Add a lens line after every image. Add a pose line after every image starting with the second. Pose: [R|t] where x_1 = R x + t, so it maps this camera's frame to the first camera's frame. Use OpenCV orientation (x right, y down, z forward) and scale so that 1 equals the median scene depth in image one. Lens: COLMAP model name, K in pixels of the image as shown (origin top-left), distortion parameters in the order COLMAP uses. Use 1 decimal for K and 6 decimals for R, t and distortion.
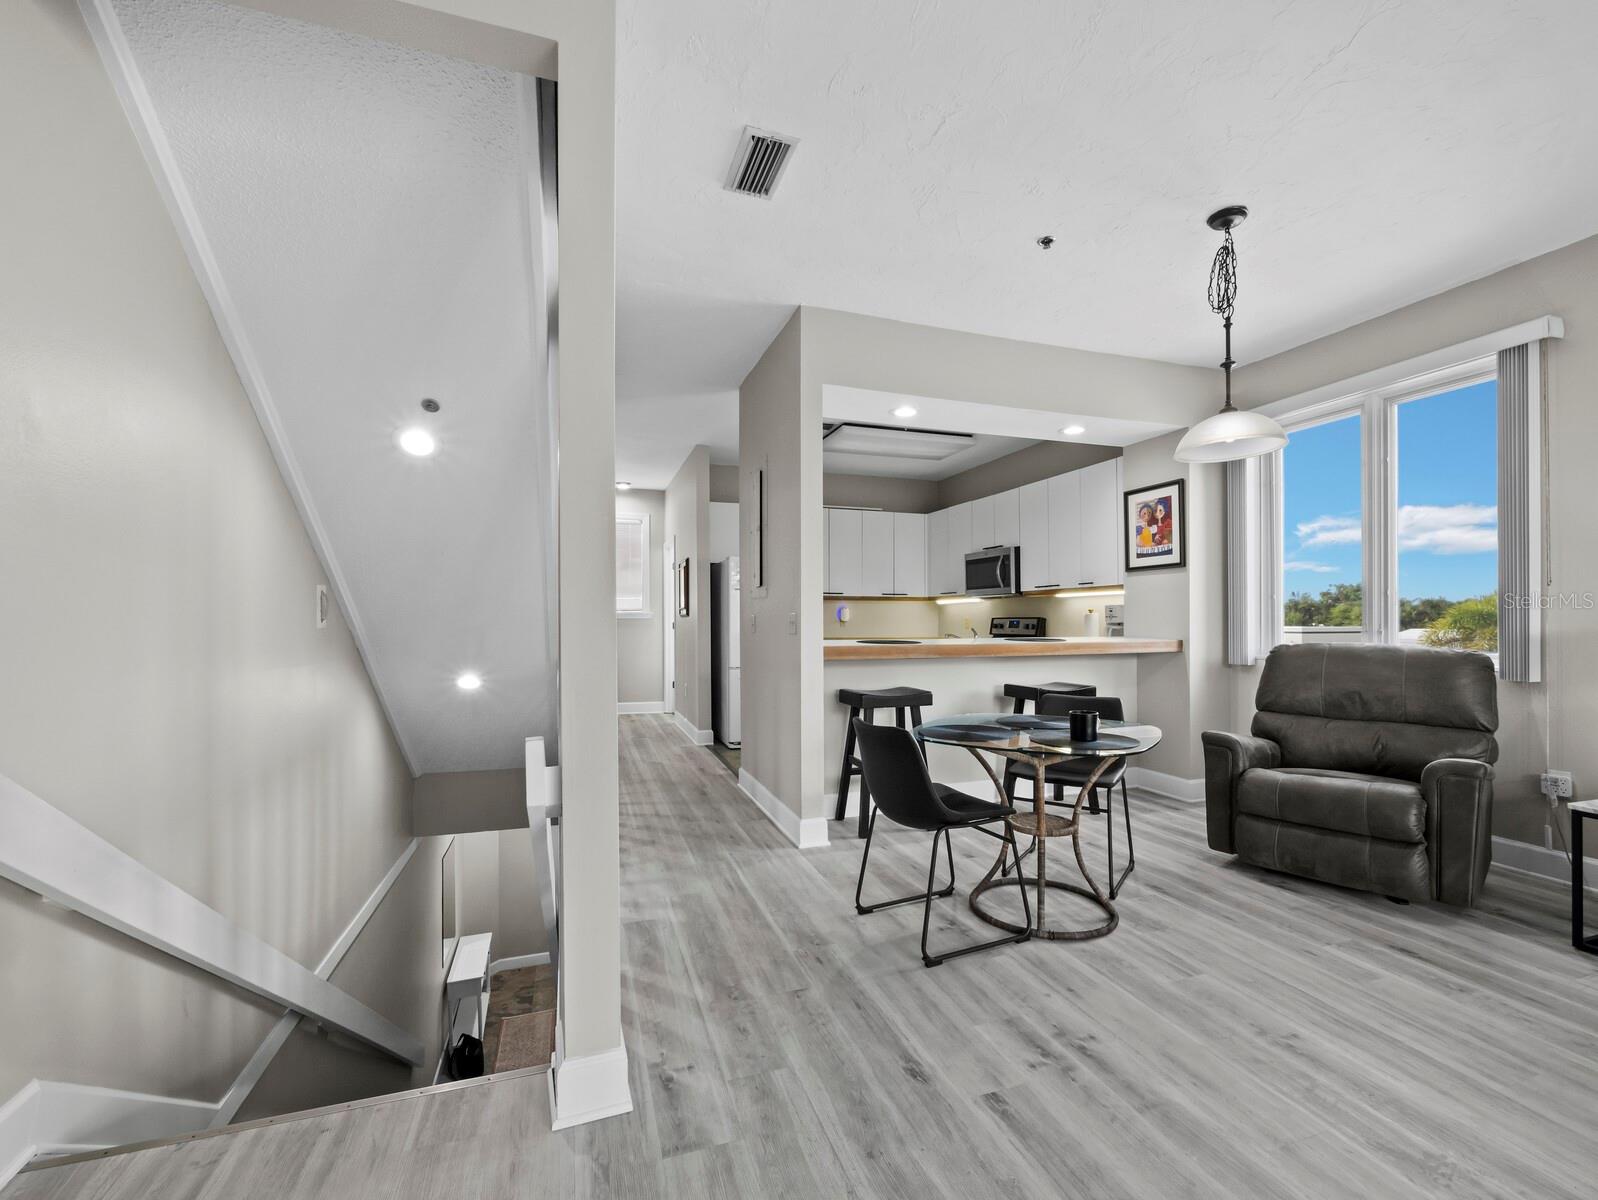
lens RADIAL K [[682.3, 0, 808.9], [0, 682.3, 616.1], [0, 0, 1]] dist [-0.006004, 0.001058]
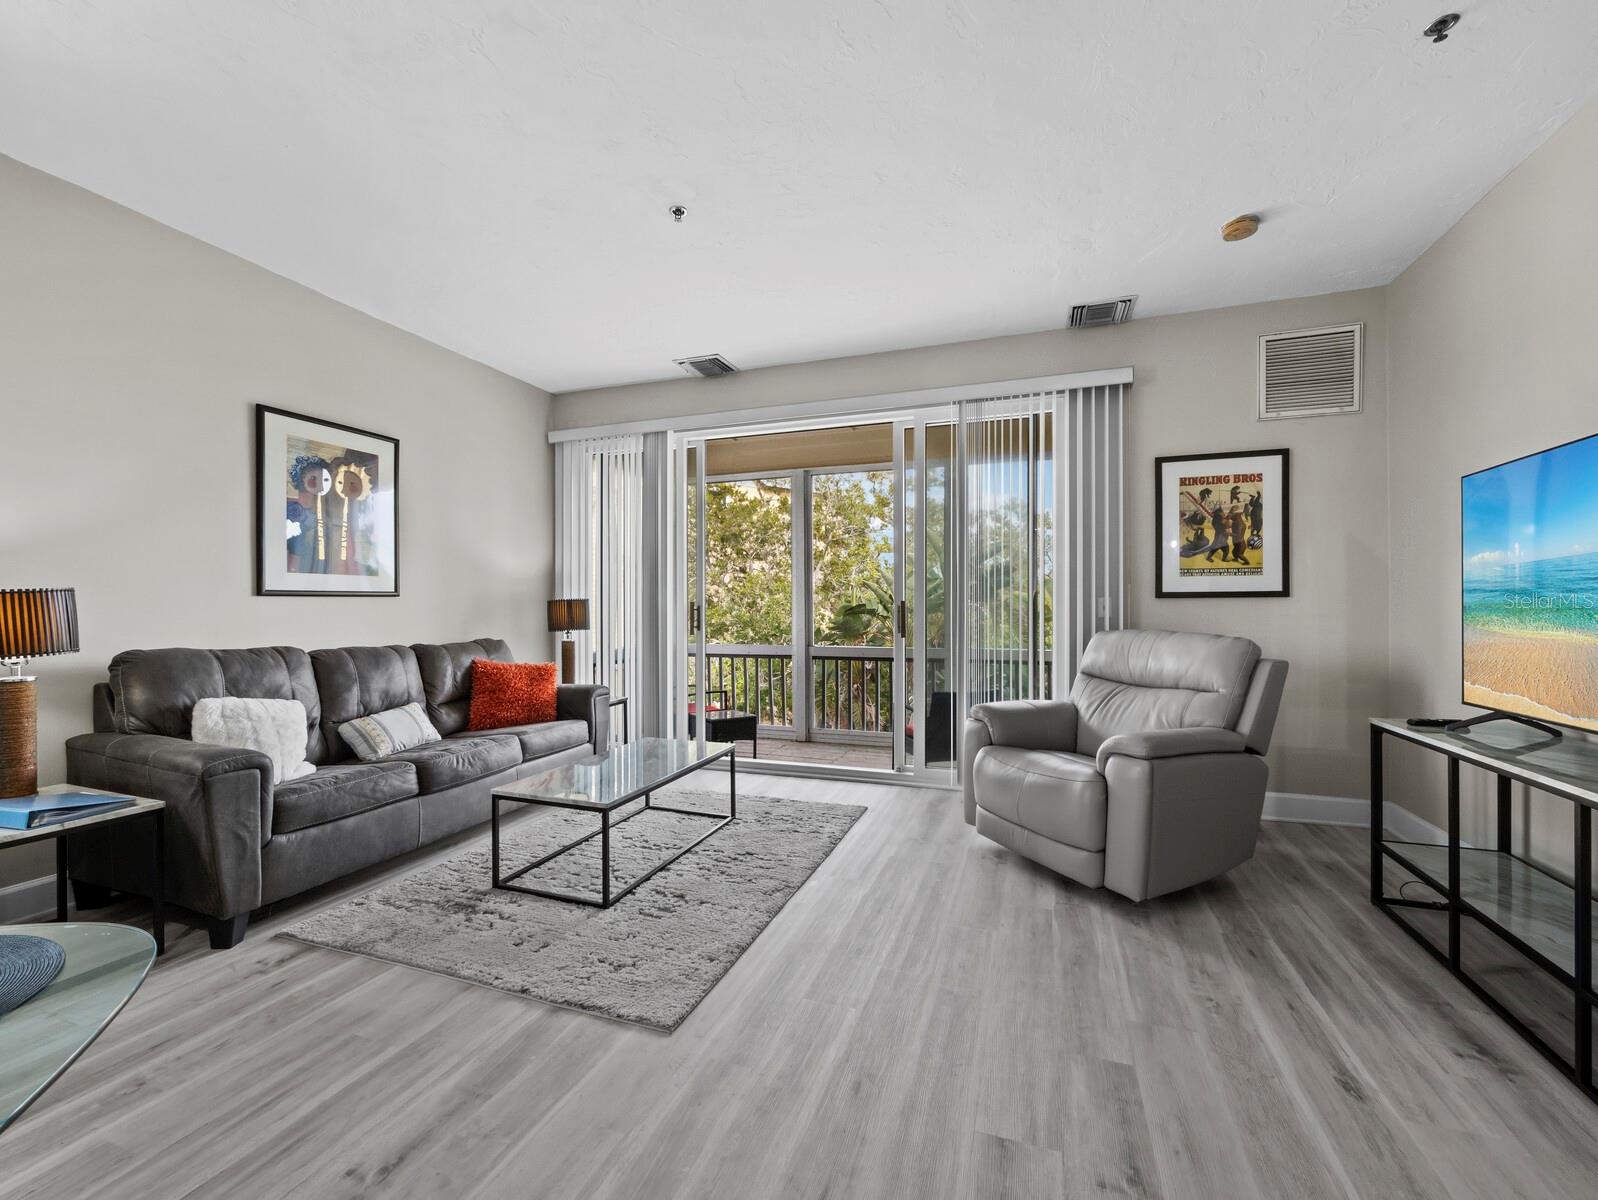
lens RADIAL K [[682.3, 0, 794.8], [0, 682.3, 608.9], [0, 0, 1]] dist [-0.006004, 0.001058]
pose [[-0.780969, 0.003783, 0.624558, -0.068460], [0.001083, 0.999988, -0.004702, 0.011781], [-0.624568, -0.002996, -0.780964, 0.785937]]
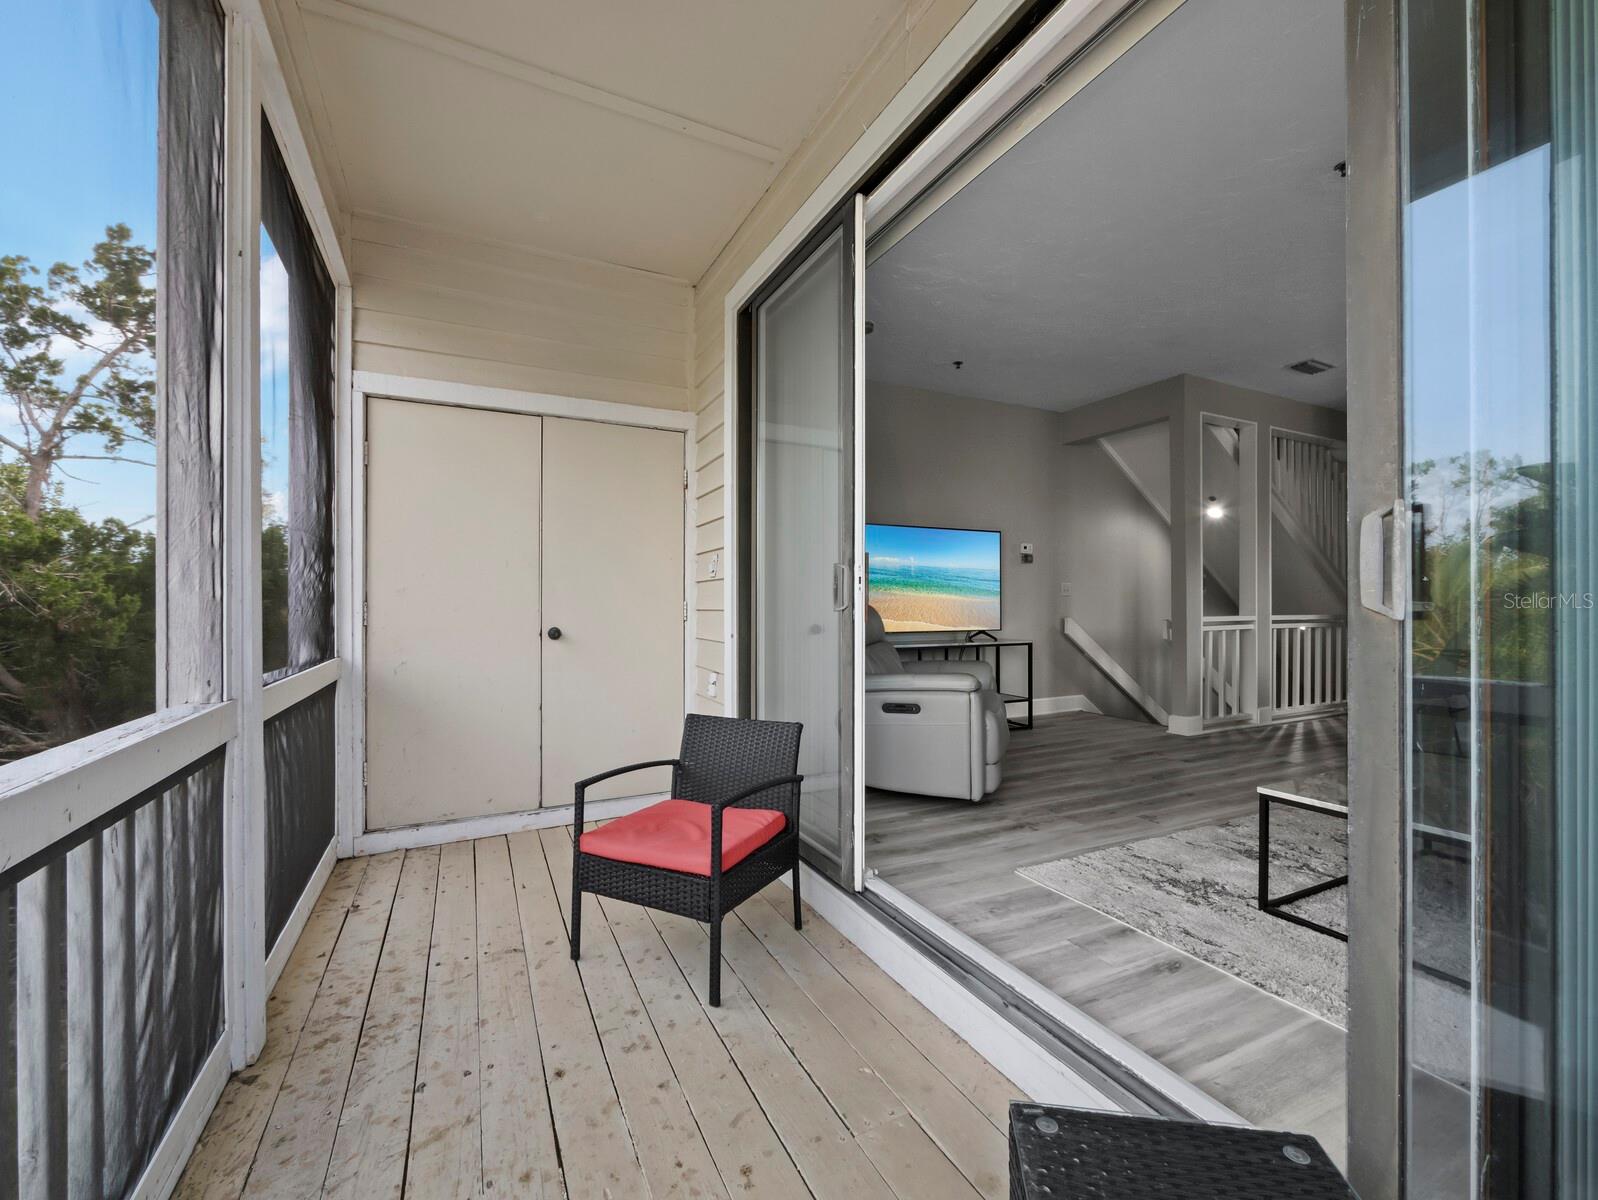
lens RADIAL K [[682.3, 0, 800.2], [0, 682.3, 593.7], [0, 0, 1]] dist [-0.006004, 0.001058]
pose [[0.133952, -0.006381, -0.990967, 1.426905], [0.001567, 0.999979, -0.006227, 0.037057], [0.990987, -0.000718, 0.133959, -0.668934]]
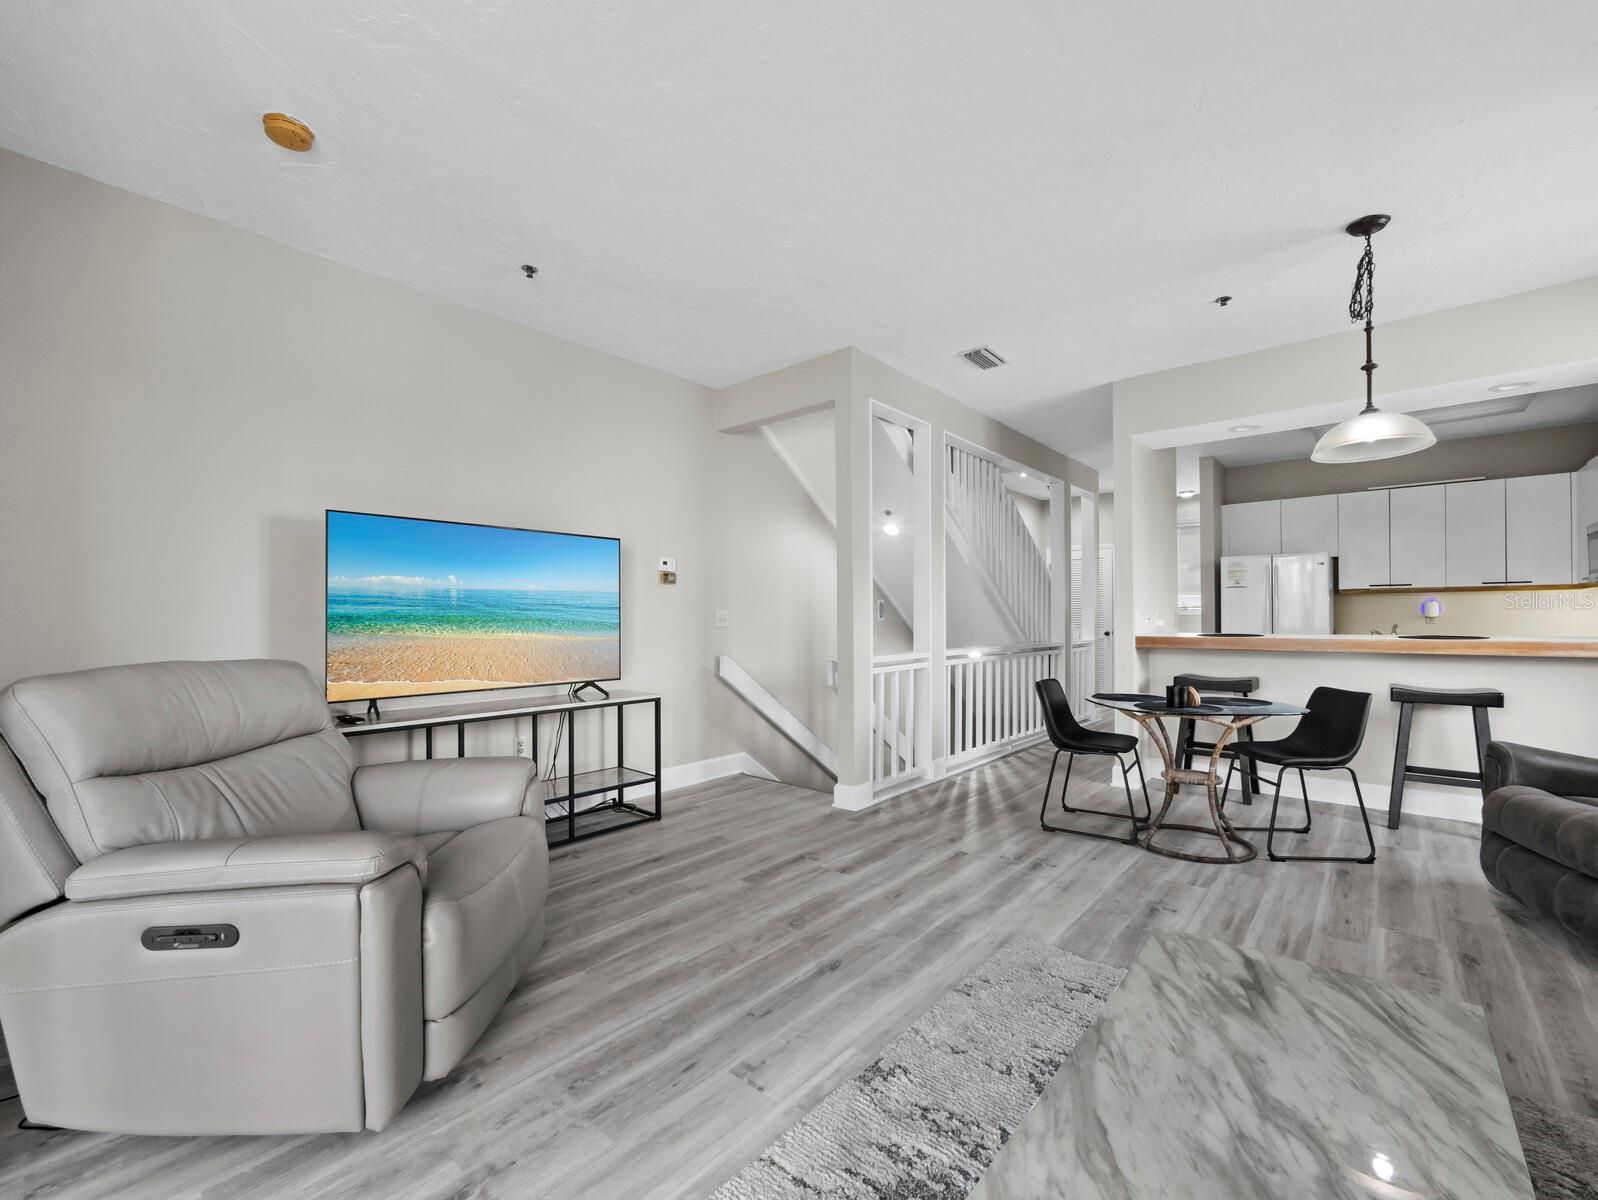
lens RADIAL K [[682.3, 0, 803.7], [0, 682.3, 608.9], [0, 0, 1]] dist [-0.006004, 0.001058]
pose [[0.508283, -0.009283, -0.861140, 0.952535], [0.004878, 0.999957, -0.007900, -0.000036], [0.861176, -0.000185, 0.508307, -0.231433]]
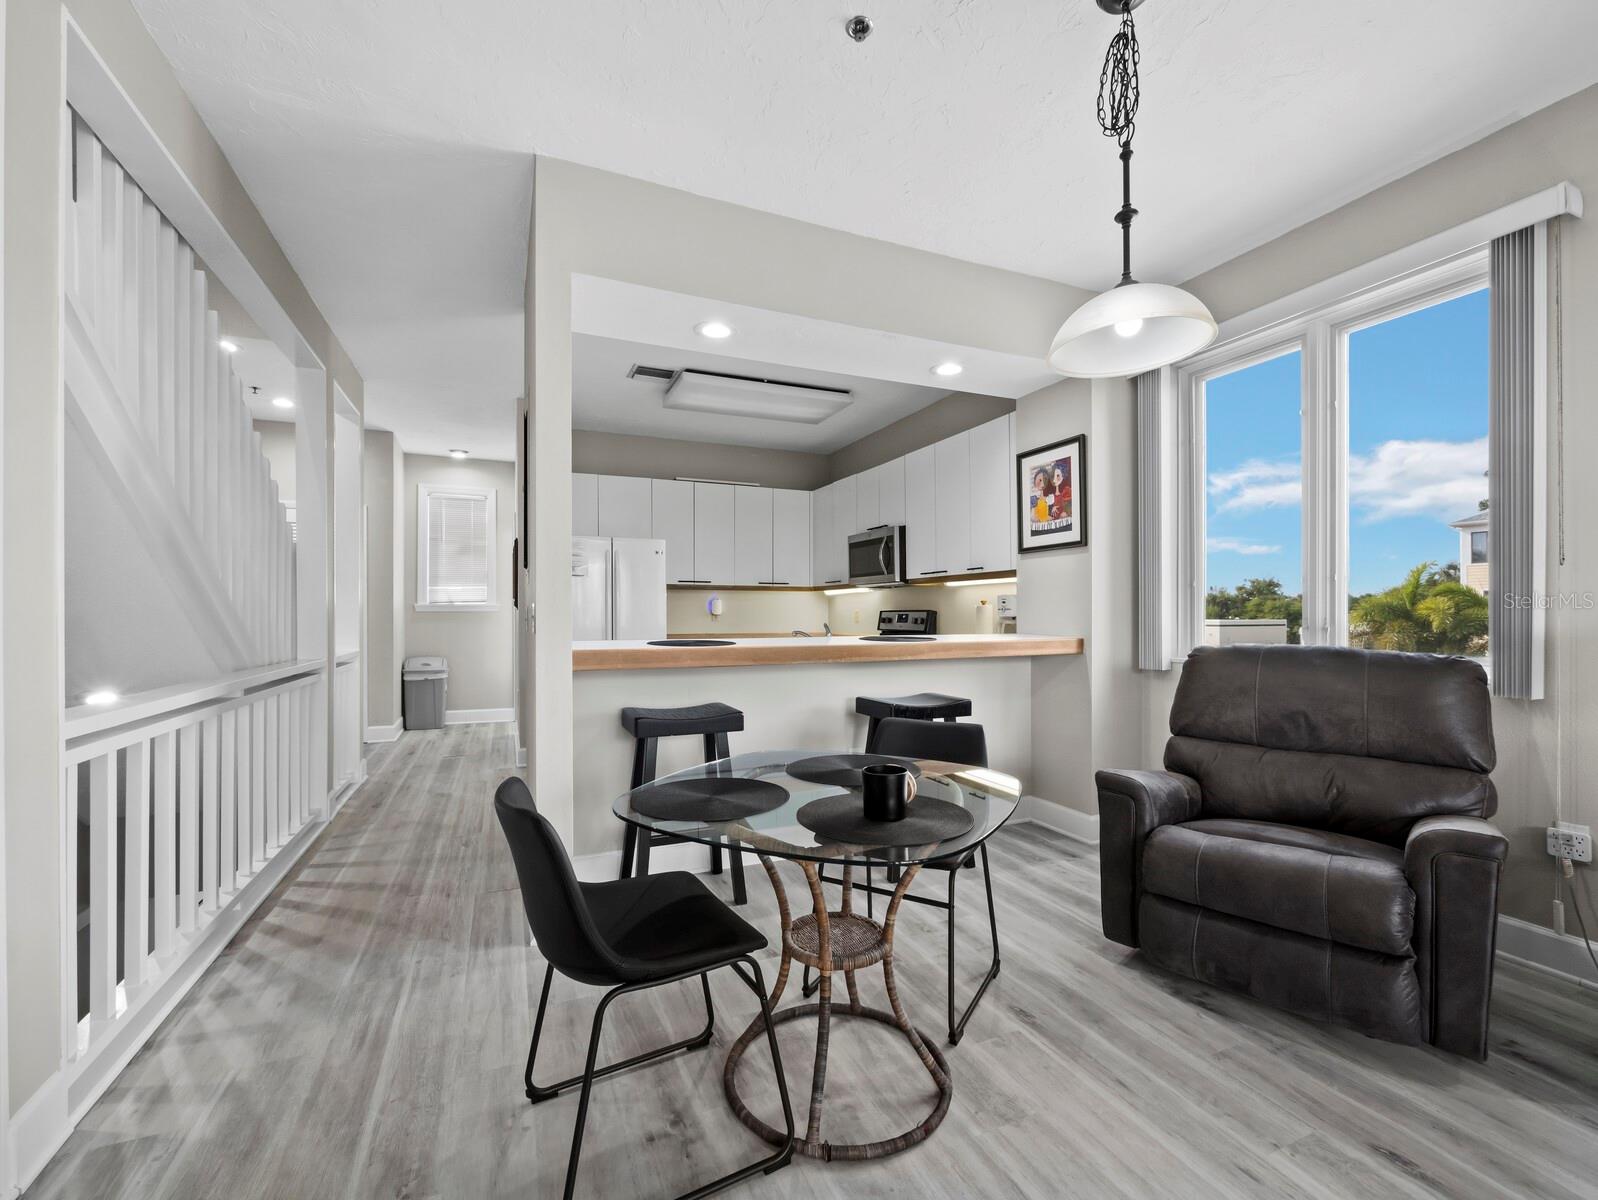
lens RADIAL K [[682.3, 0, 800.7], [0, 682.3, 613.1], [0, 0, 1]] dist [-0.006004, 0.001058]
pose [[0.997149, 0.000102, 0.075456, 0.233499], [-0.000525, 0.999984, 0.005585, 0.002015], [-0.075454, -0.005608, 0.997133, 0.340455]]
